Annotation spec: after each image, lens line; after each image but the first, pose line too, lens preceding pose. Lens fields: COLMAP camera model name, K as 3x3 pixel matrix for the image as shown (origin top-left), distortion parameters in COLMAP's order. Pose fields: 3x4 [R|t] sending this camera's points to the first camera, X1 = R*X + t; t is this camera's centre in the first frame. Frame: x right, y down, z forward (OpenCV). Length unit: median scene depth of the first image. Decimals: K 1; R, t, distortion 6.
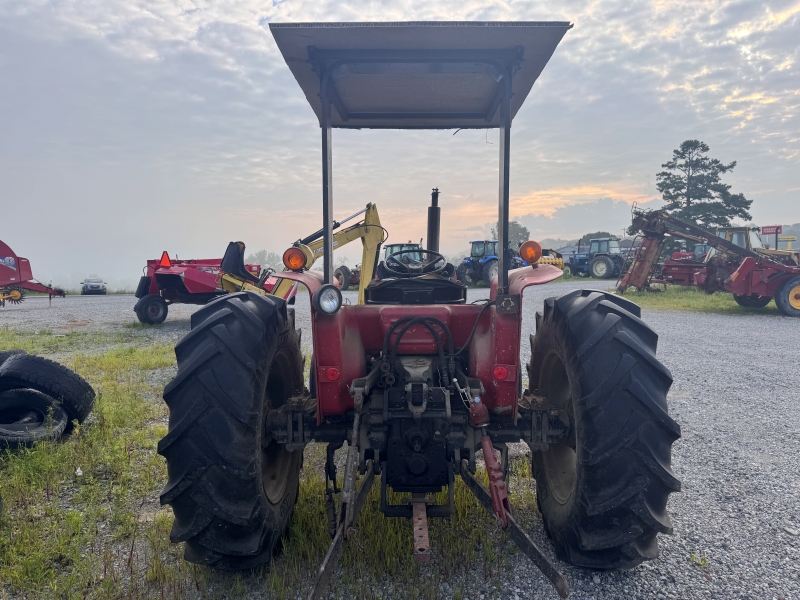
lens RADIAL K [[581.7, 0, 403.5], [0, 581.7, 299.5], [0, 0, 1]] dist [0.008814, -0.006474]
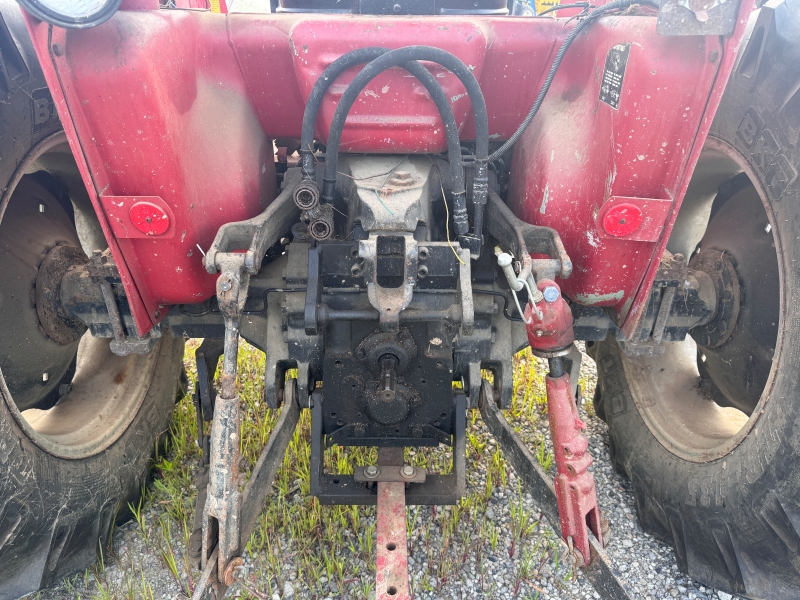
lens RADIAL K [[581.7, 0, 394.1], [0, 581.7, 298.3], [0, 0, 1]] dist [0.008814, -0.006474]
pose [[0.999803, 0.010447, 0.016887, 0.018552], [-0.016339, 0.916107, 0.400602, 0.025635], [-0.011286, -0.400799, 0.916097, 0.595844]]
